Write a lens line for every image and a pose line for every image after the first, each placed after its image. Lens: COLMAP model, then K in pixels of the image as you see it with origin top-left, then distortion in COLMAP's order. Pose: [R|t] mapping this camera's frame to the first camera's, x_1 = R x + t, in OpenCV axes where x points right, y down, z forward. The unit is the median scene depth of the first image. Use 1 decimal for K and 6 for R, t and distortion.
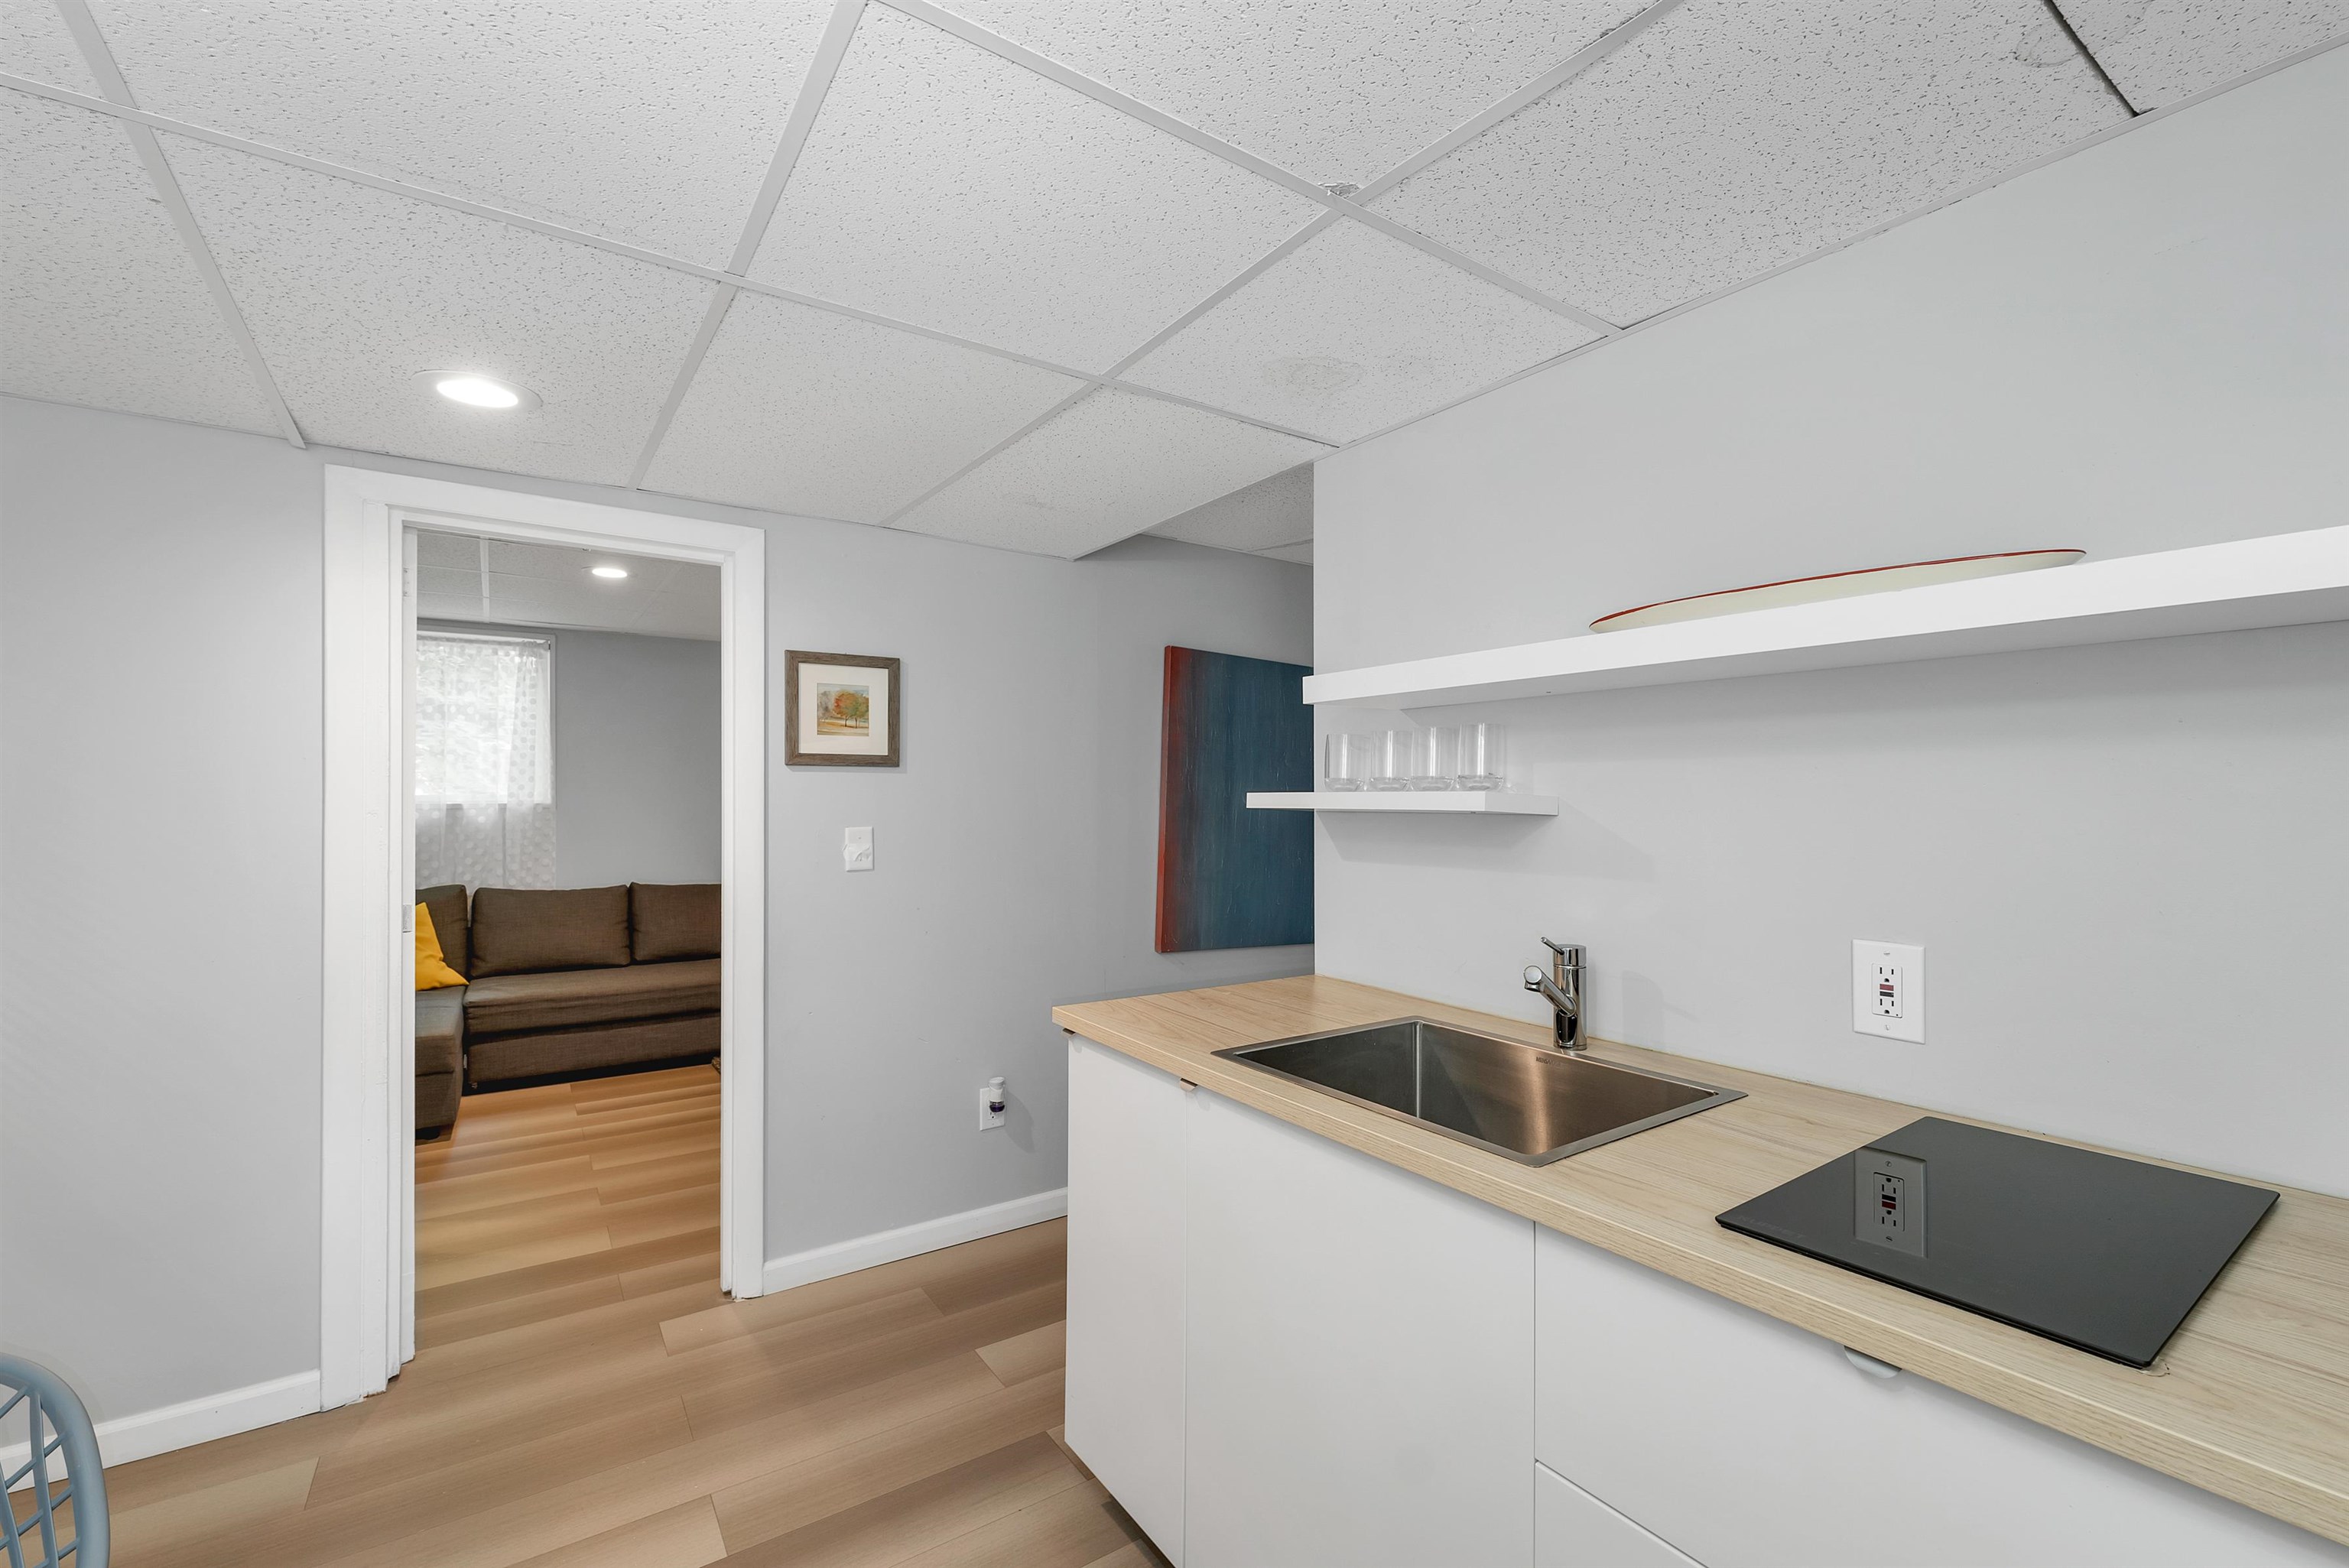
lens RADIAL K [[982.4, 0, 1169.1], [0, 982.4, 792.4], [0, 0, 1]] dist [0.000453, 0.000092]
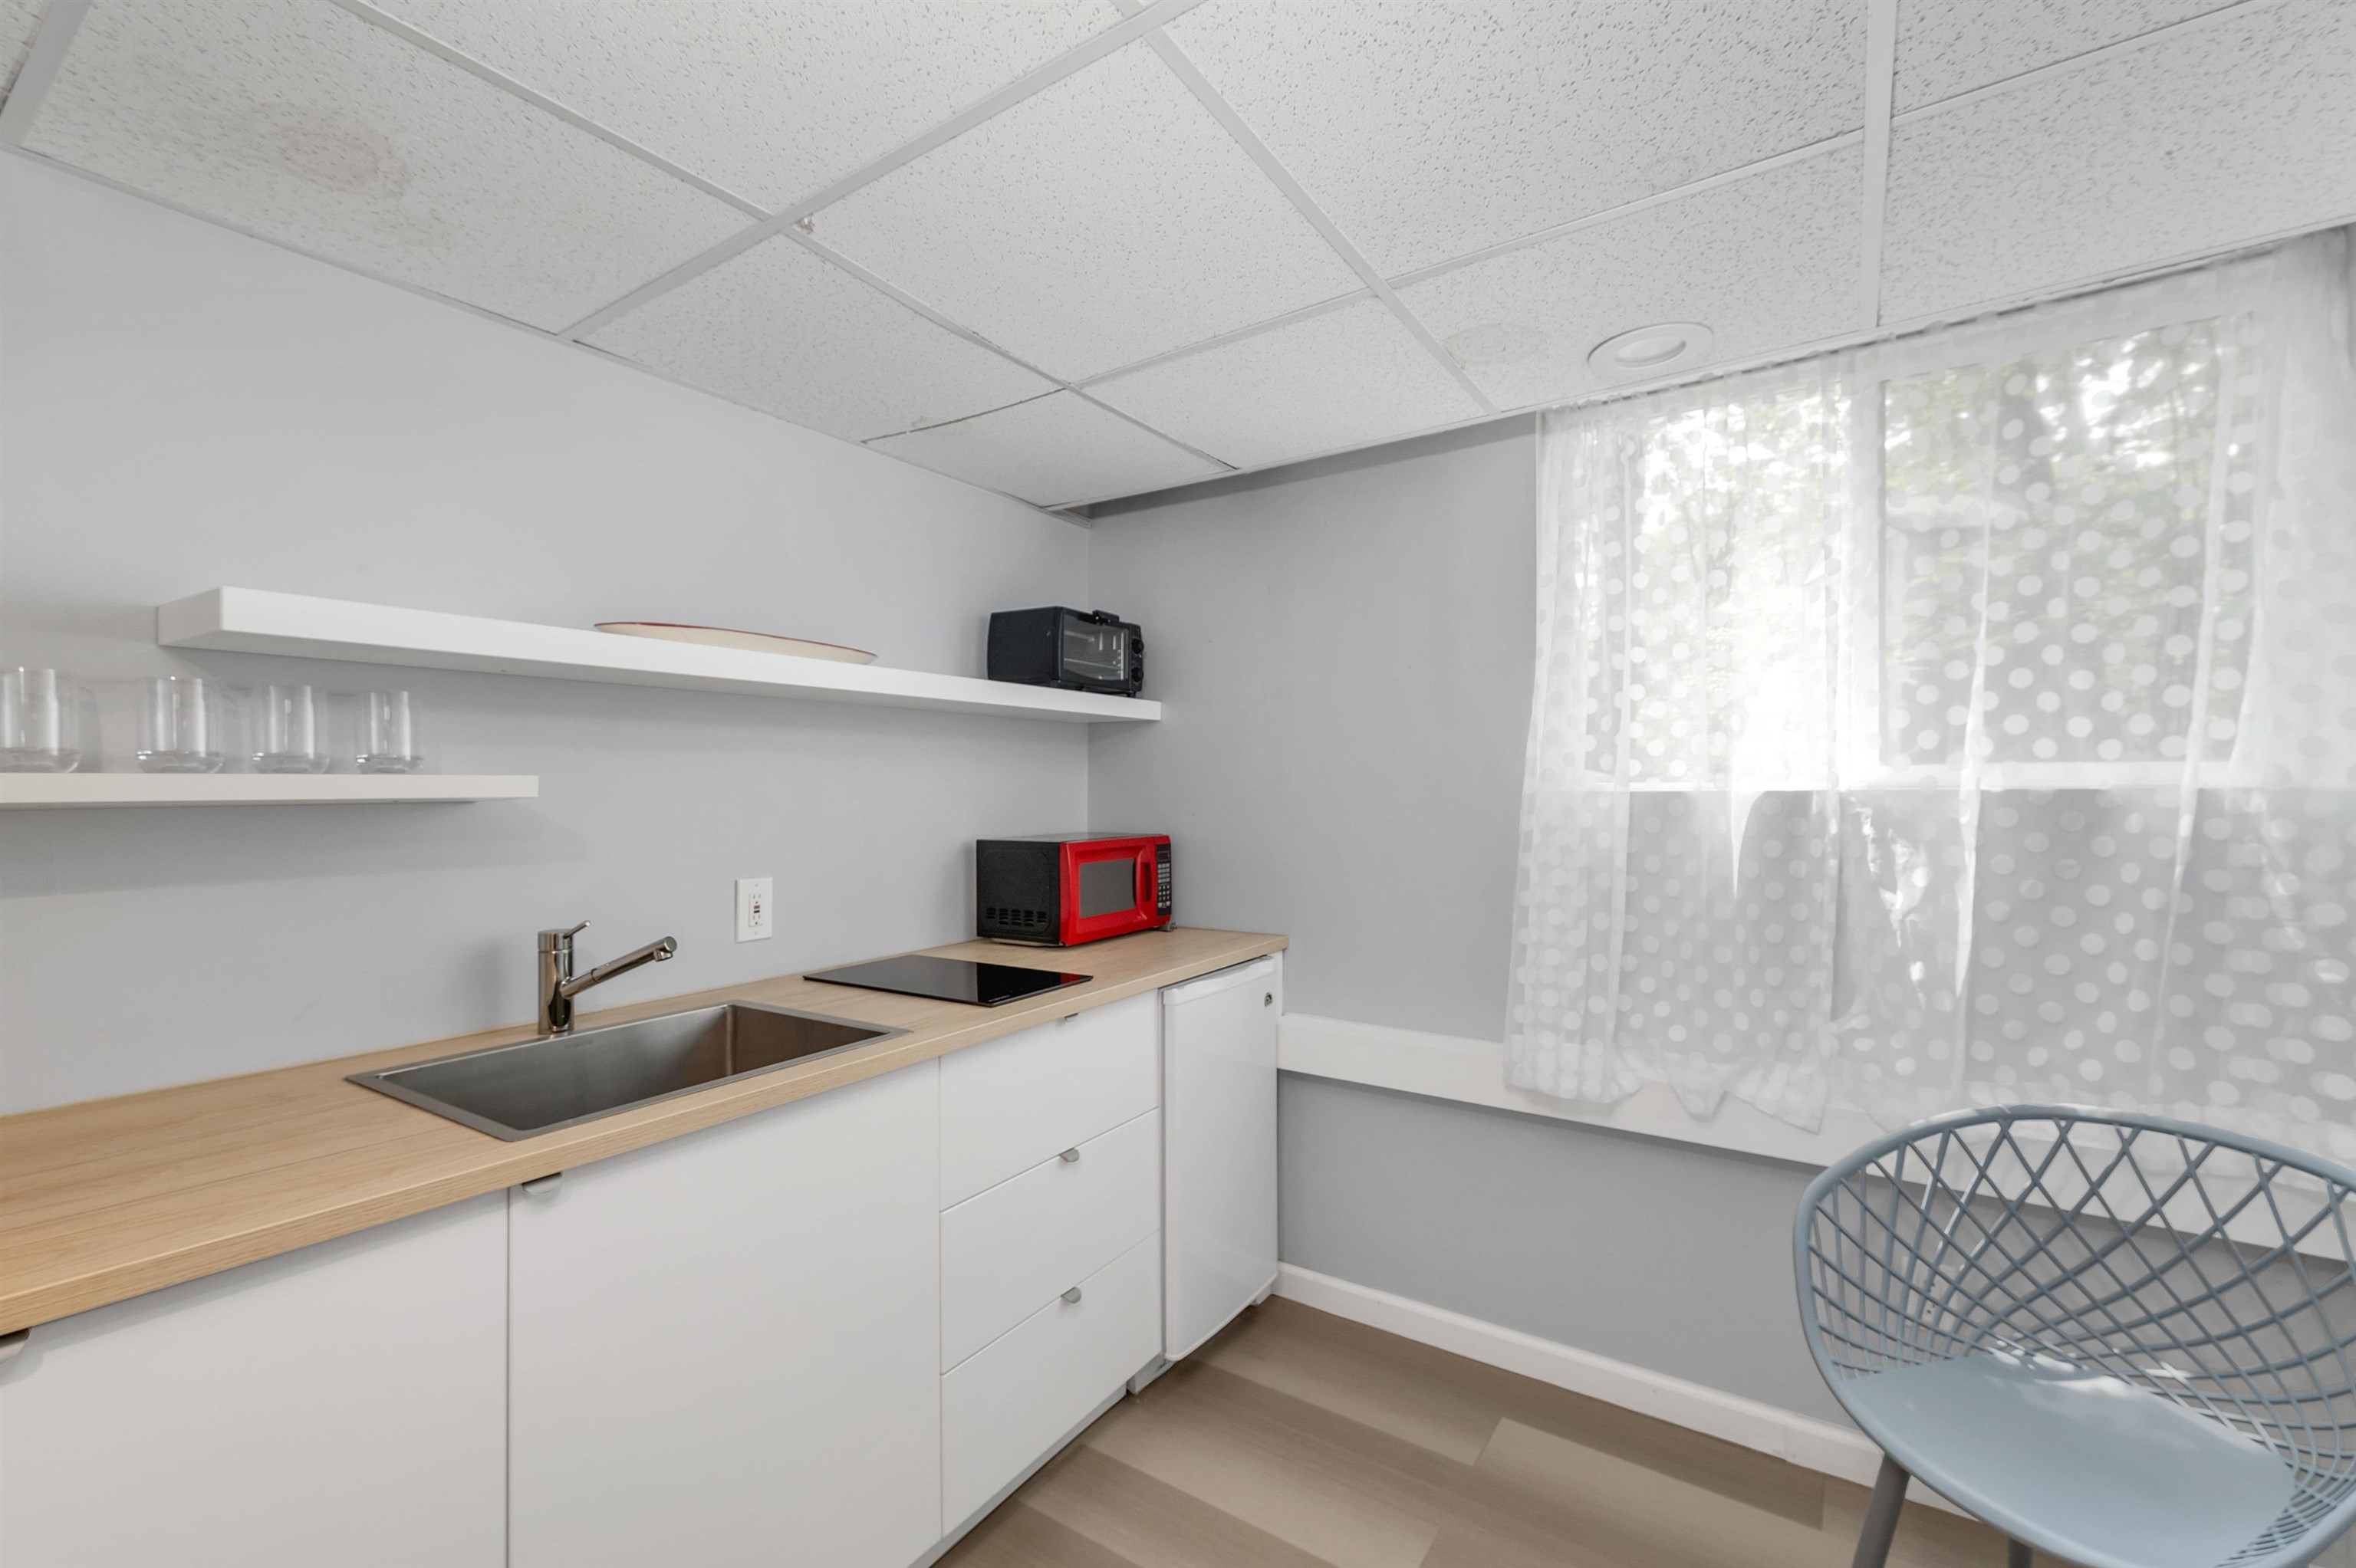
lens RADIAL K [[997.6, 0, 1178.0], [0, 997.6, 784.0], [0, 0, 1]] dist [0.001060, -0.000045]
pose [[-0.367706, 0.001249, 0.929941, -0.788767], [0.001045, 0.999999, -0.000930, 0.008353], [-0.929941, 0.000629, -0.367707, 0.801327]]
